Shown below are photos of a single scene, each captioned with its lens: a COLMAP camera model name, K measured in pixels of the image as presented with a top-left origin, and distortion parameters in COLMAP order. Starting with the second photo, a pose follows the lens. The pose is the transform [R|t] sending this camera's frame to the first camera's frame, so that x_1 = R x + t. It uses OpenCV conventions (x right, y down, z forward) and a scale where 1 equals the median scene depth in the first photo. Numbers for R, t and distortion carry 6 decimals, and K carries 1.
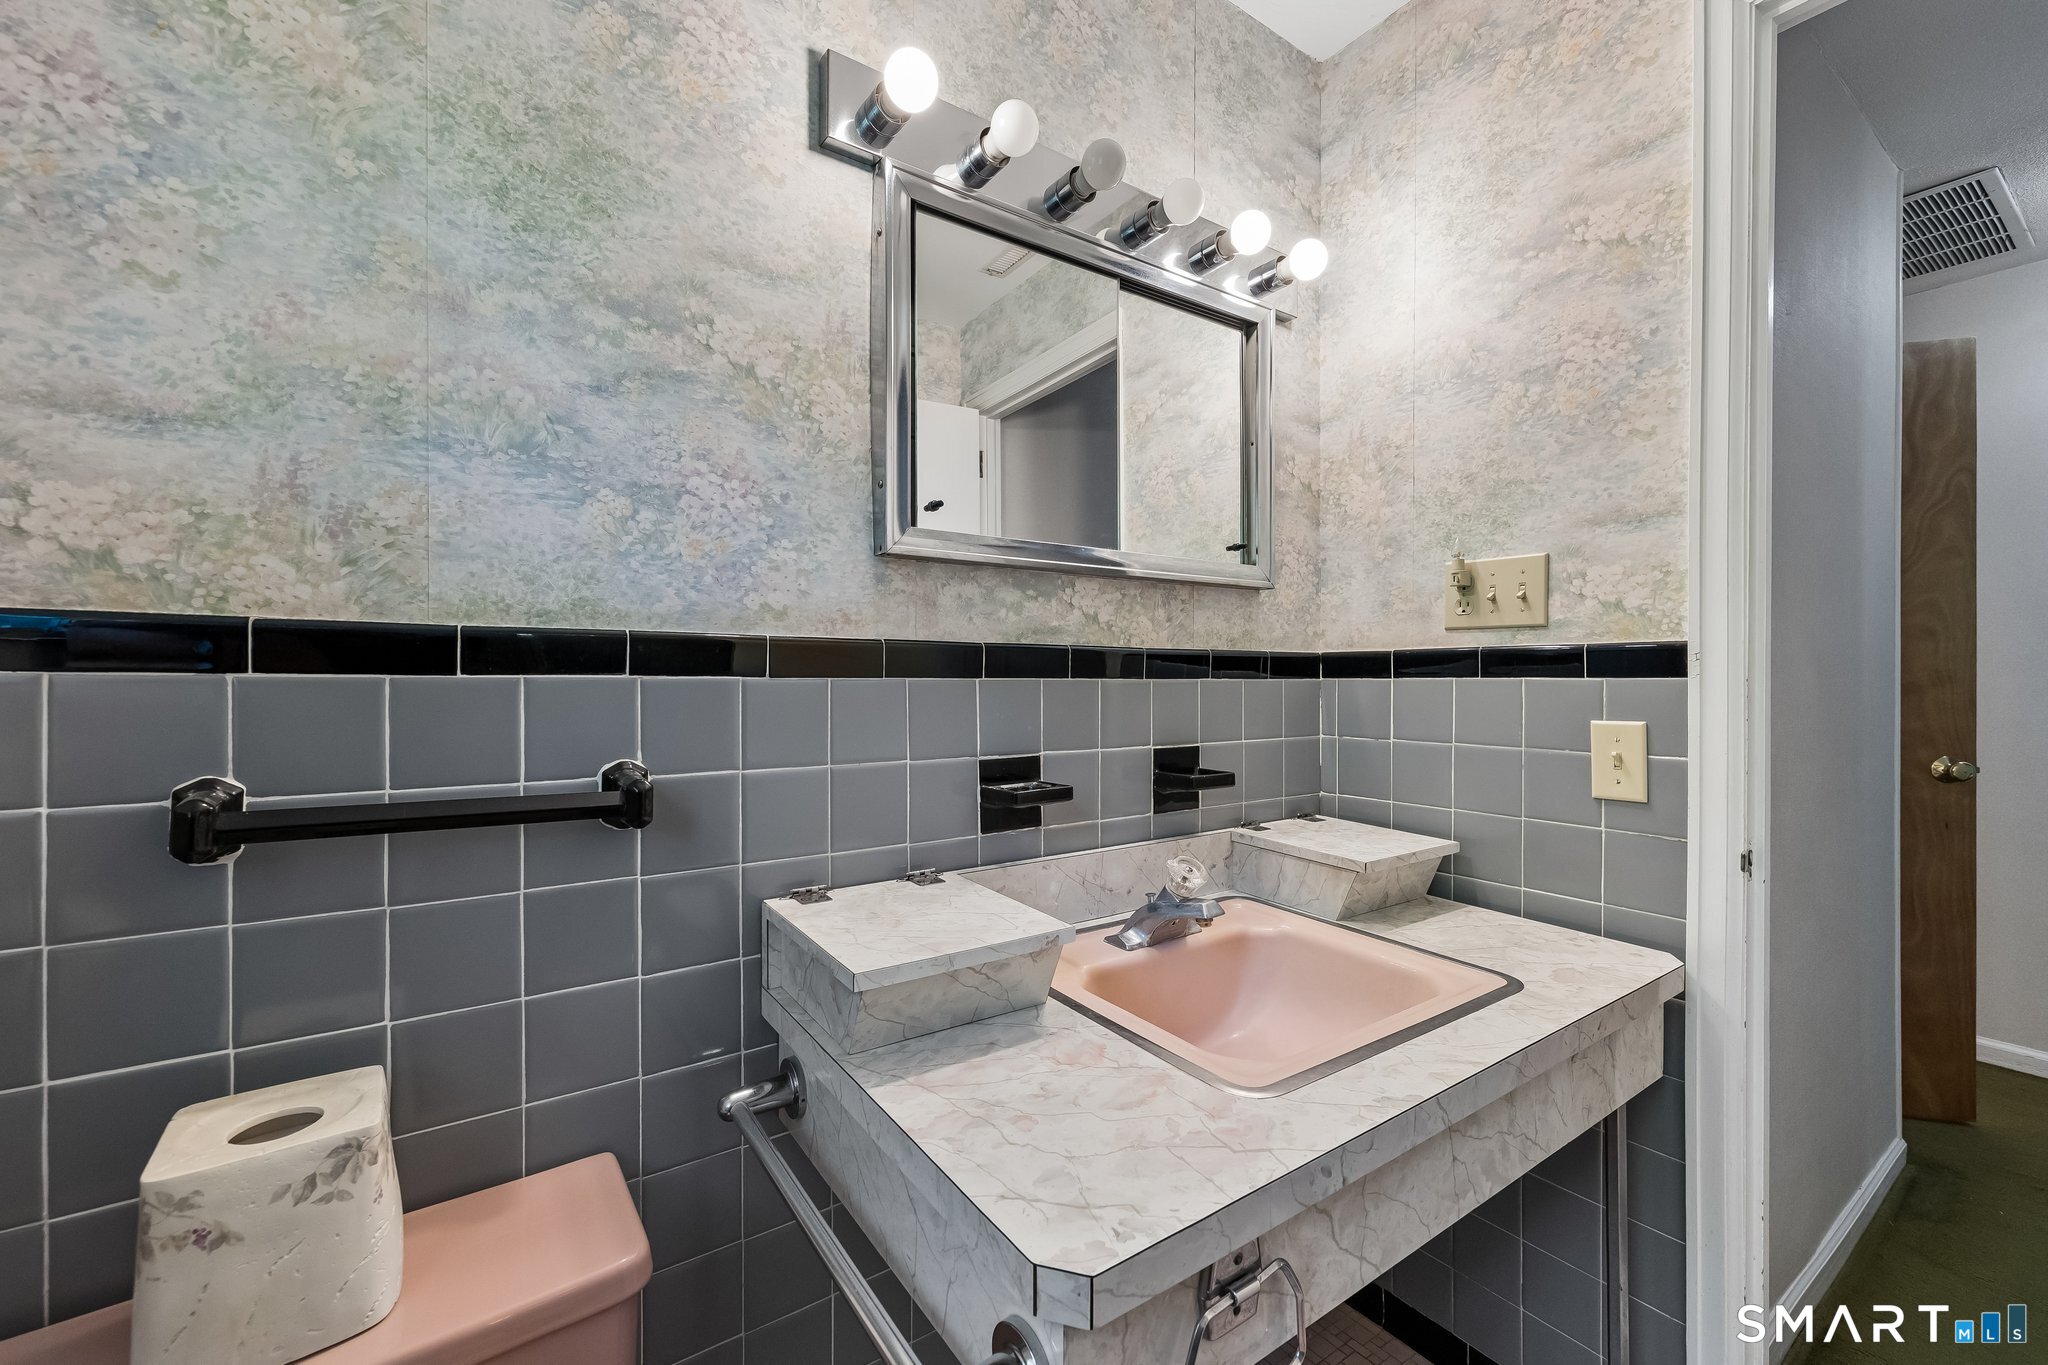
lens RADIAL K [[838.0, 0, 1024.0], [0, 838.0, 682.5], [0, 0, 1]] dist [0.004530, -0.000501]
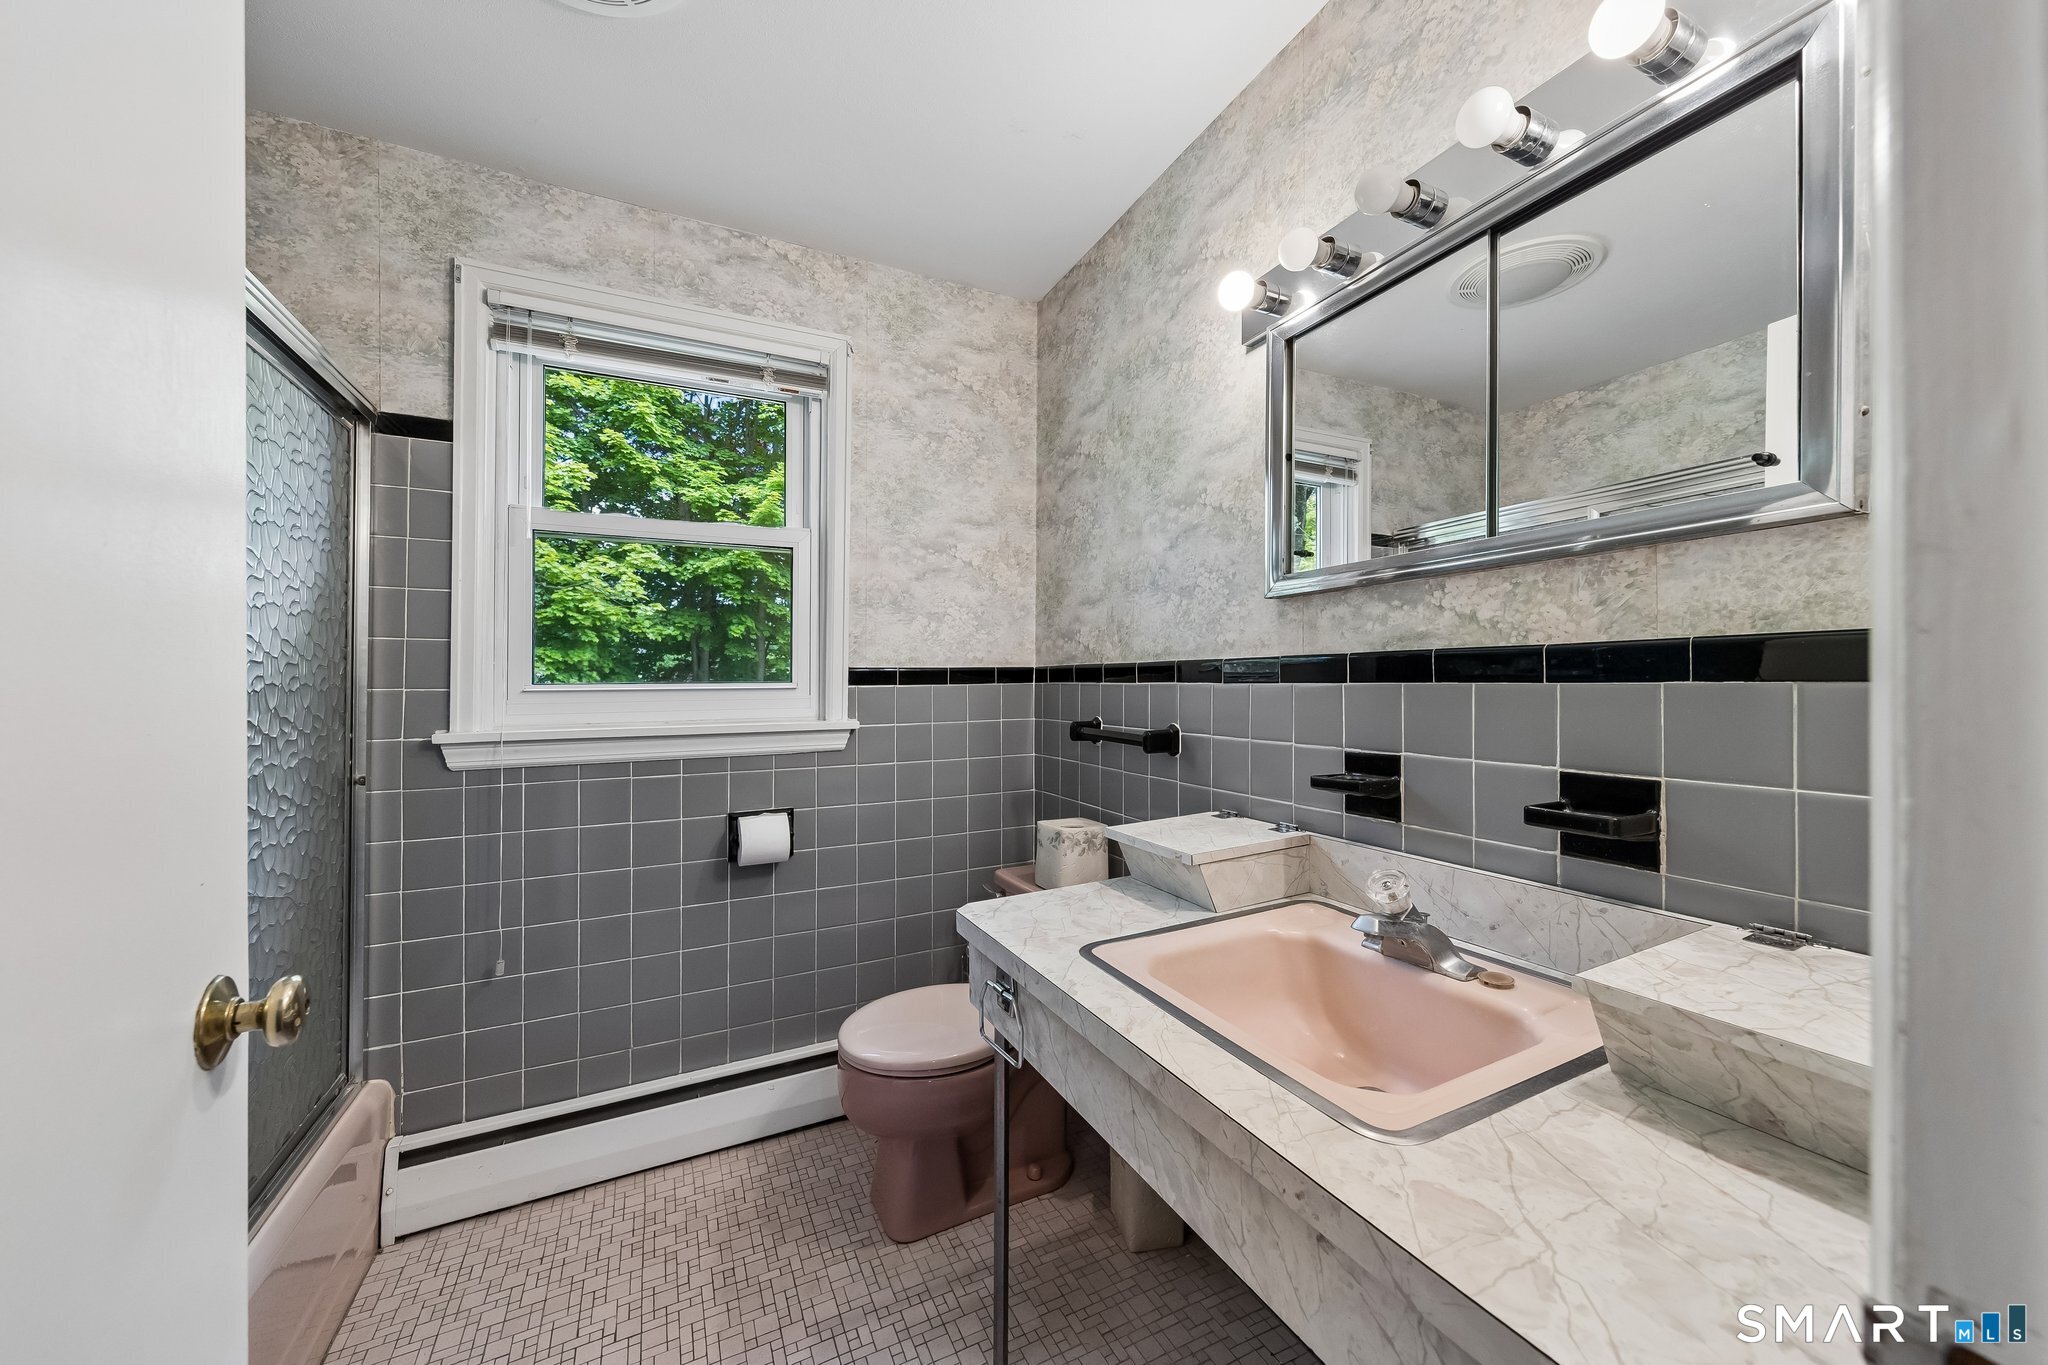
lens RADIAL K [[713.6, 0, 1024.0], [0, 713.6, 682.5], [0, 0, 1]] dist [-0.001657, -0.000088]
pose [[-0.140044, -0.003640, -0.990139, 1.035459], [-0.001008, 0.999993, -0.003534, -0.001632], [0.990145, 0.000504, -0.140046, 0.693325]]
